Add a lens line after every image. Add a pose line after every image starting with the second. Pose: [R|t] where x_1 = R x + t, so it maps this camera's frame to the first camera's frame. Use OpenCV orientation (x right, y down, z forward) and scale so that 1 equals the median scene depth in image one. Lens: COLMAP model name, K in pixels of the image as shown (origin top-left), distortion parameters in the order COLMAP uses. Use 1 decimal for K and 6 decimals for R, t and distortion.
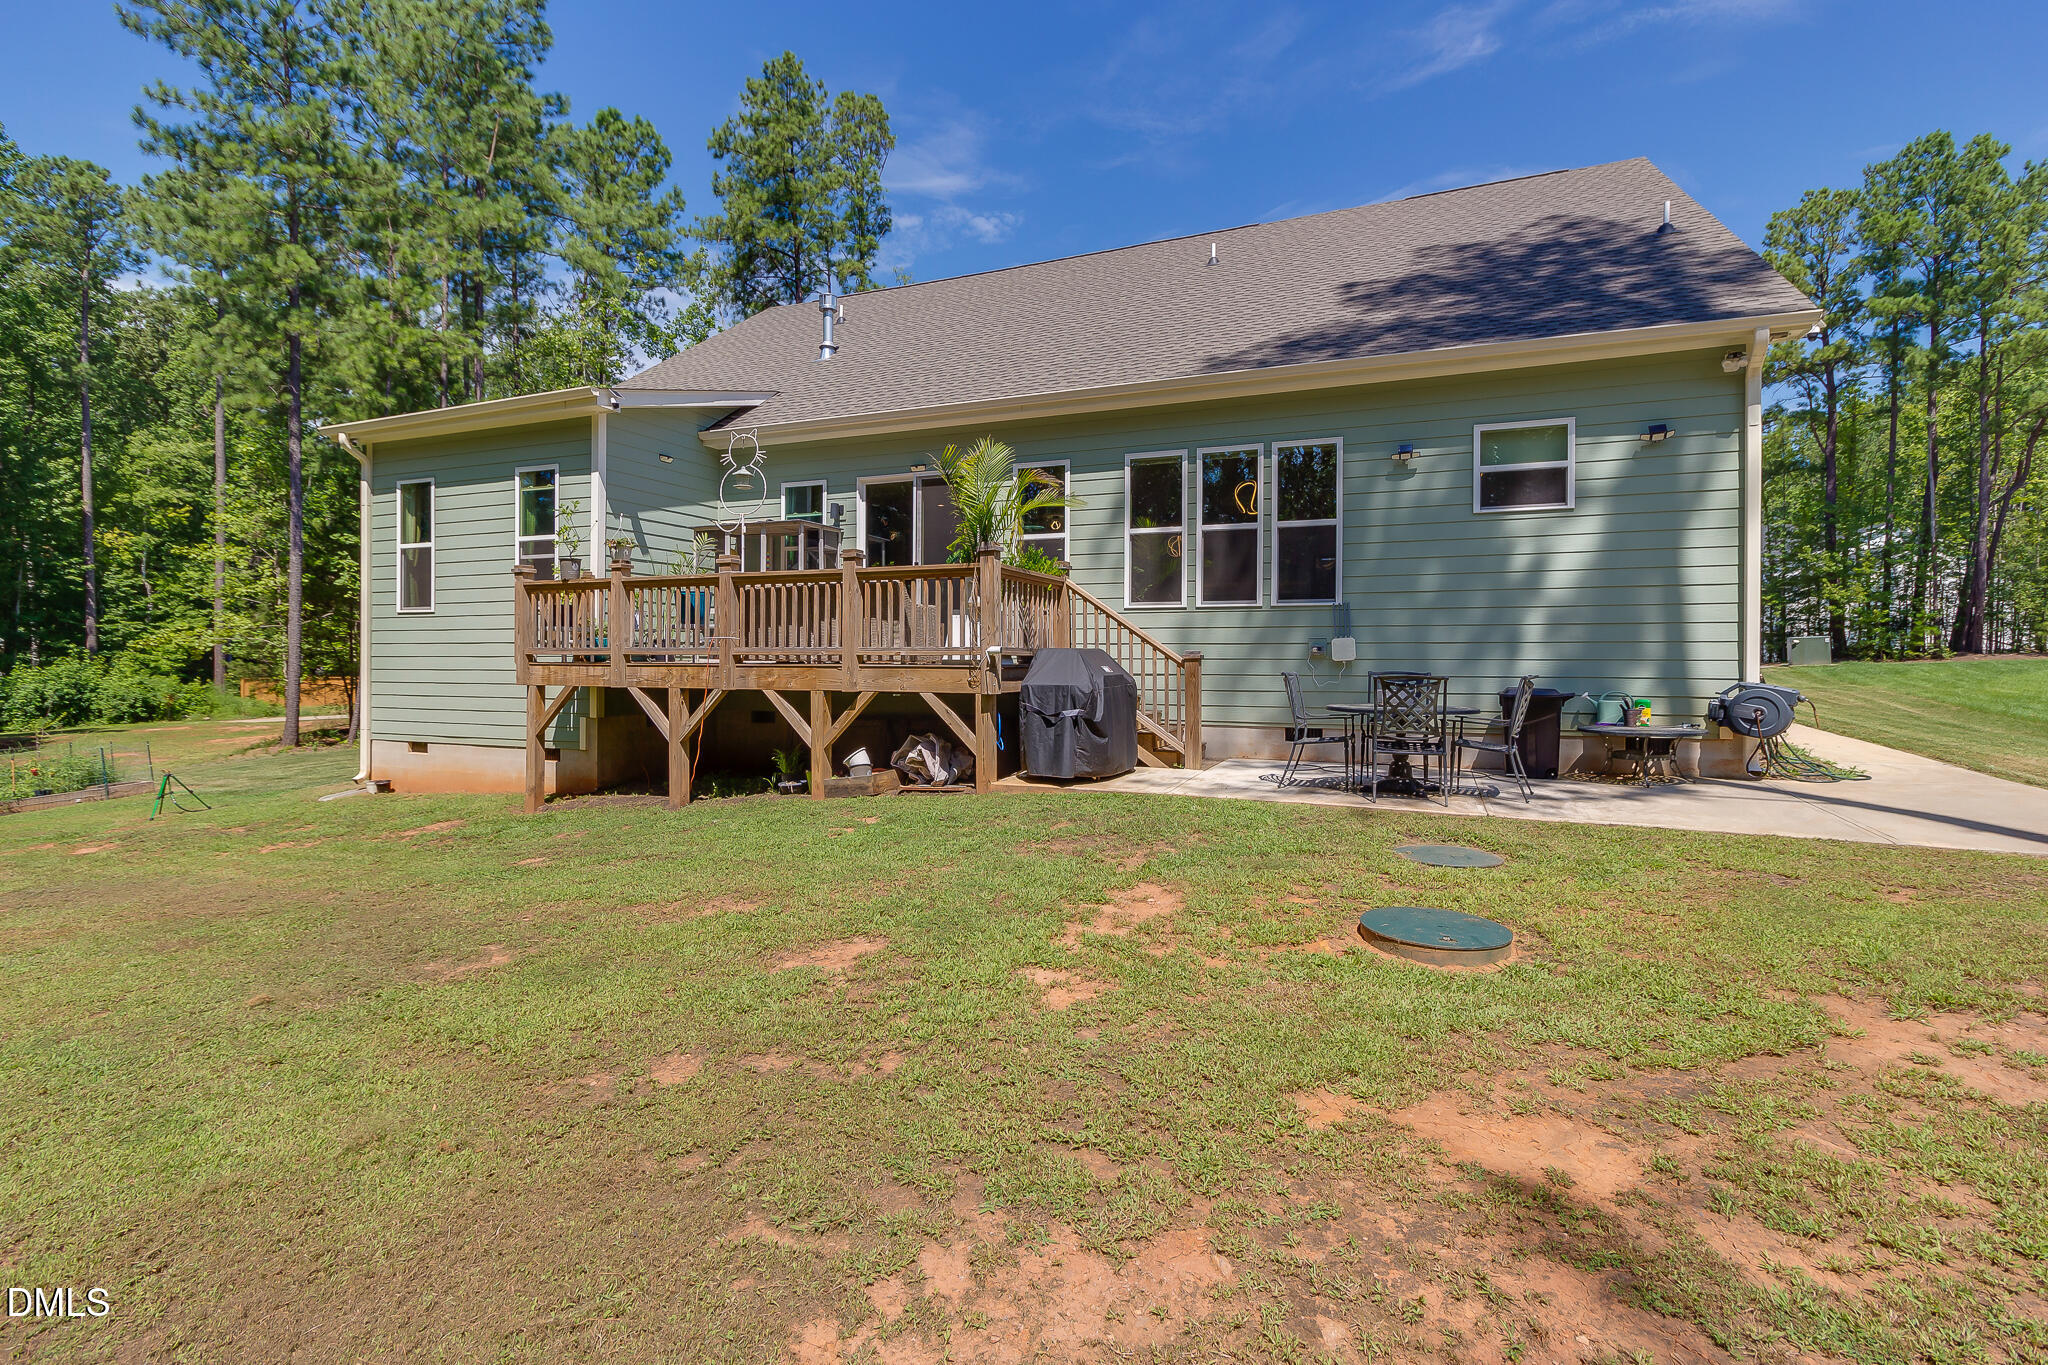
lens RADIAL K [[948.6, 0, 1021.1], [0, 948.6, 665.2], [0, 0, 1]] dist [0.003892, 0.000873]
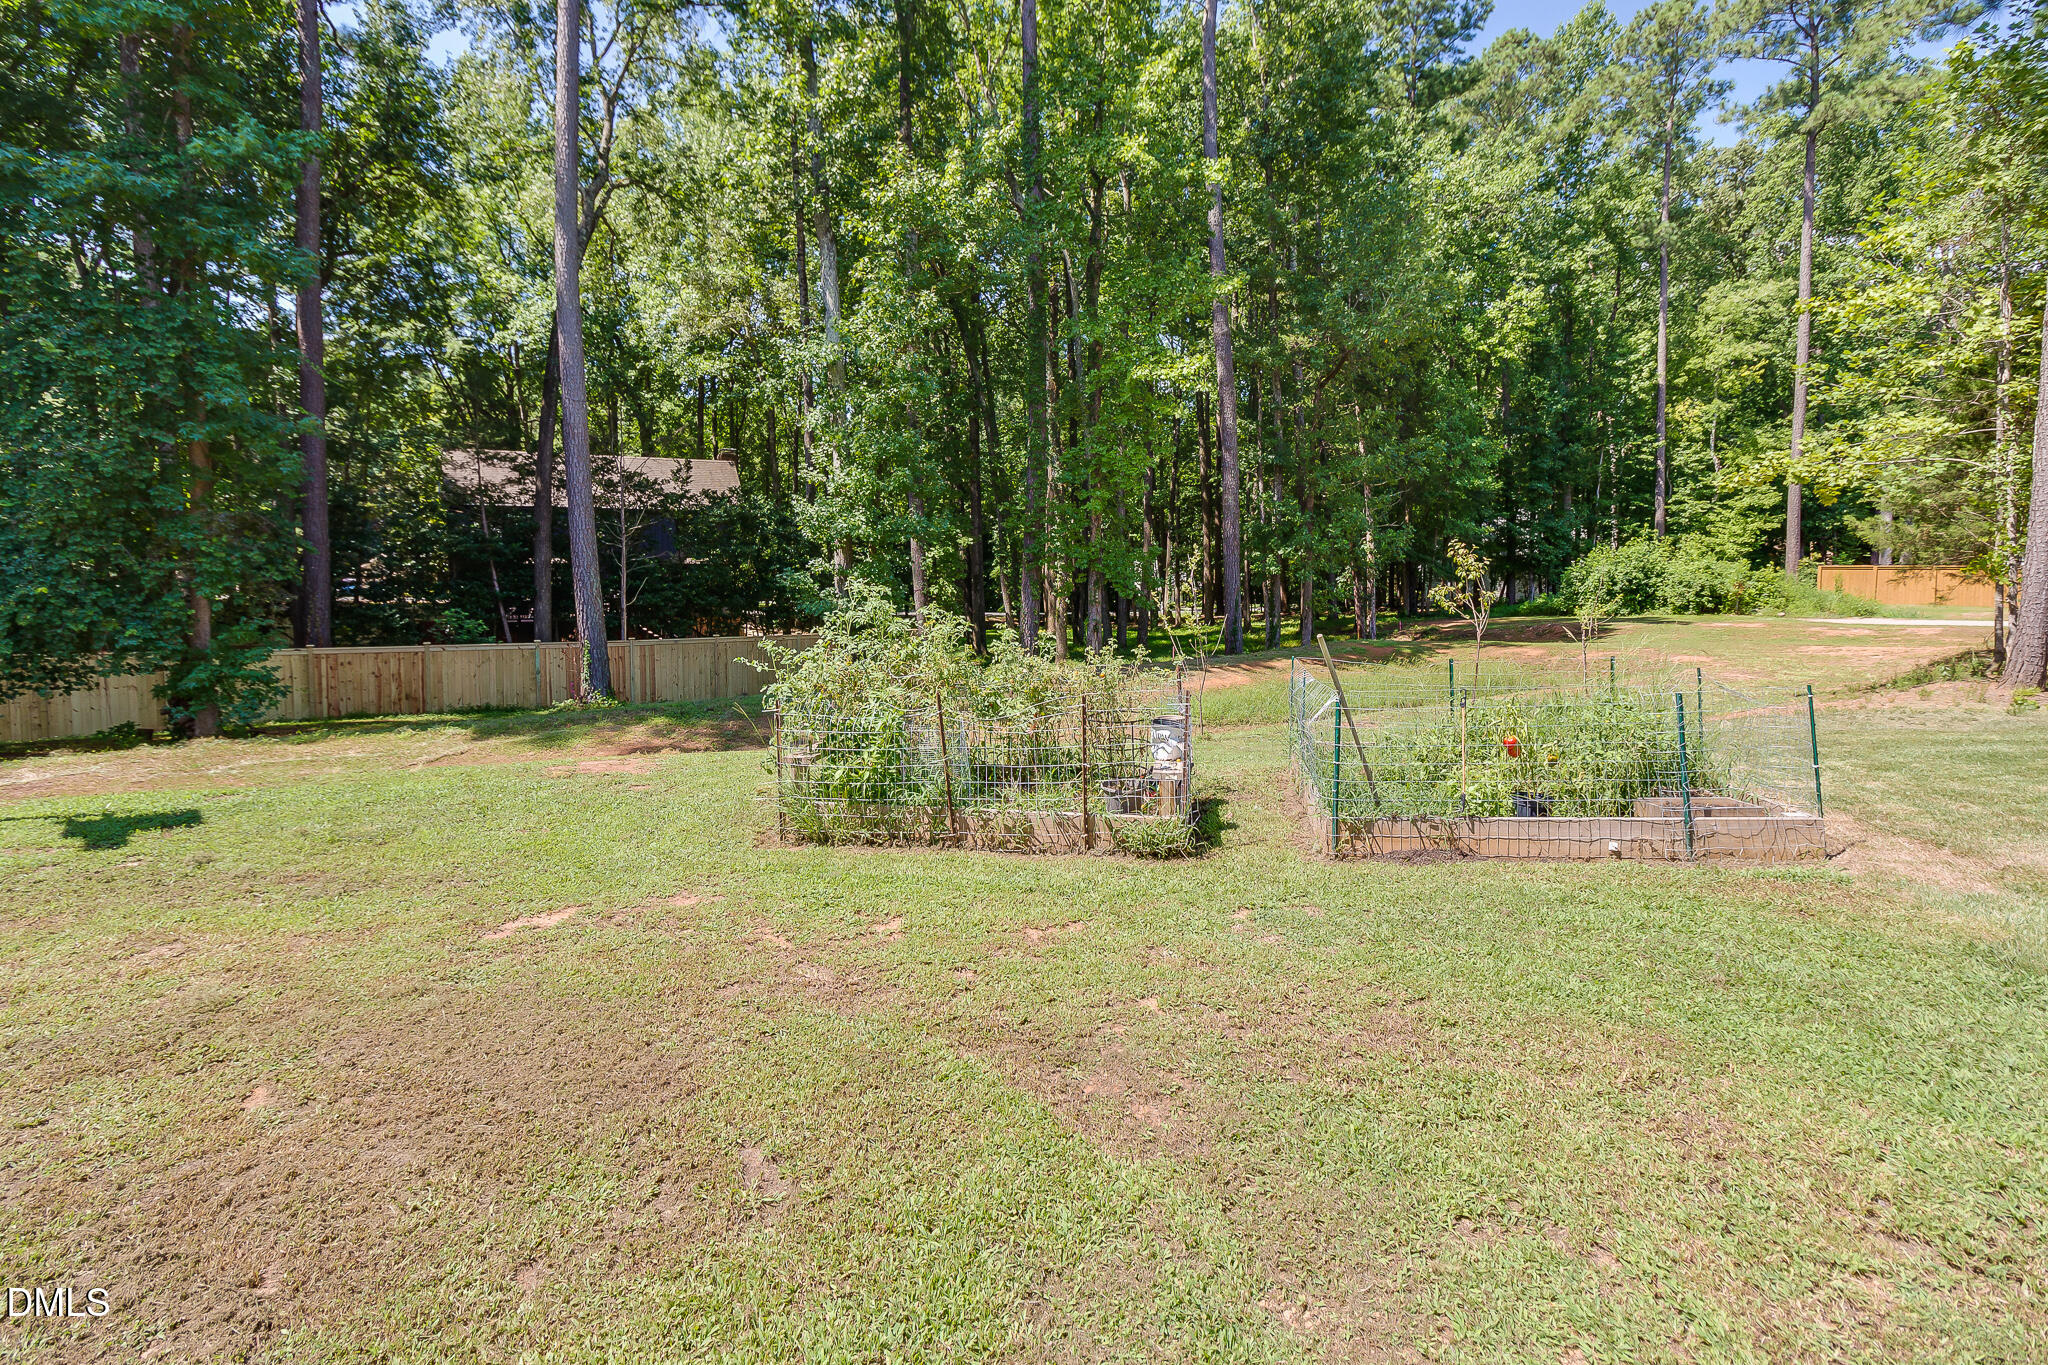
lens RADIAL K [[957.0, 0, 1024.5], [0, 957.0, 599.2], [0, 0, 1]] dist [-0.001499, 0.000083]
pose [[0.211209, 0.045514, -0.976381, -0.189290], [-0.008035, 0.998962, 0.044829, 0.011444], [0.977408, -0.001623, 0.211355, 0.194171]]
